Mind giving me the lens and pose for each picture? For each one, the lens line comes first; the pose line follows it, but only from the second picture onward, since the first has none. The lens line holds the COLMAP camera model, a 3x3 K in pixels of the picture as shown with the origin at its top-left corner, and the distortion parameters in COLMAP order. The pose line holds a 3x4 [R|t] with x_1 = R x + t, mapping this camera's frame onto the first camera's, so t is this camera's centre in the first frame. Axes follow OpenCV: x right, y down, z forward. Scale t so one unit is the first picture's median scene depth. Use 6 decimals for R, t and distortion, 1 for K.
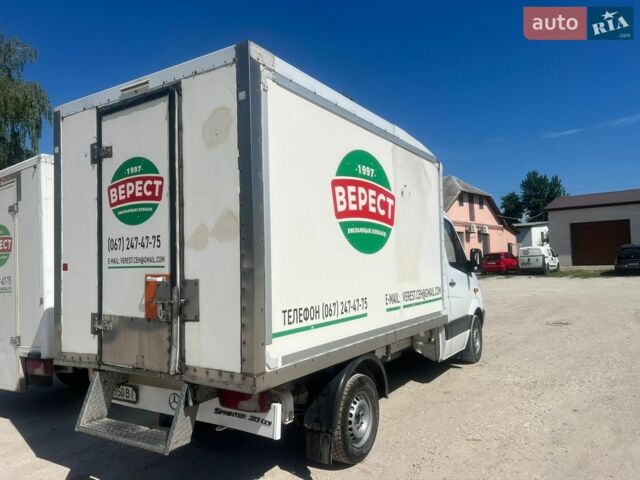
lens RADIAL K [[471.6, 0, 319.8], [0, 471.6, 242.9], [0, 0, 1]] dist [0.108812, -0.001465]
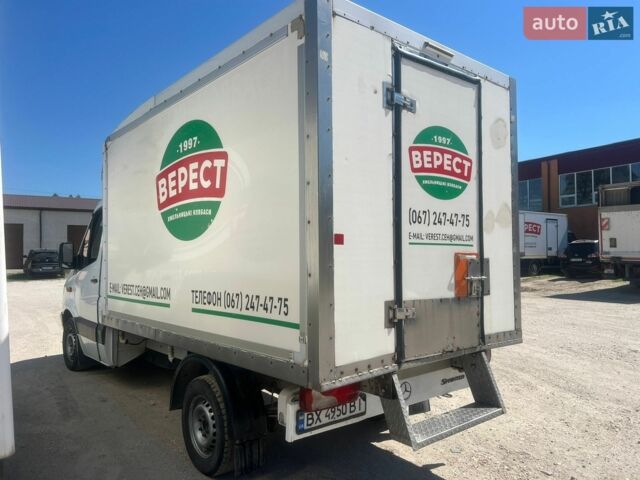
lens RADIAL K [[471.6, 0, 319.9], [0, 471.6, 241.6], [0, 0, 1]] dist [0.108812, -0.001465]
pose [[0.274182, 0.058342, 0.959906, -1.336662], [-0.039847, 0.997990, -0.049275, 0.099753], [-0.960852, -0.024739, 0.275956, 0.973249]]
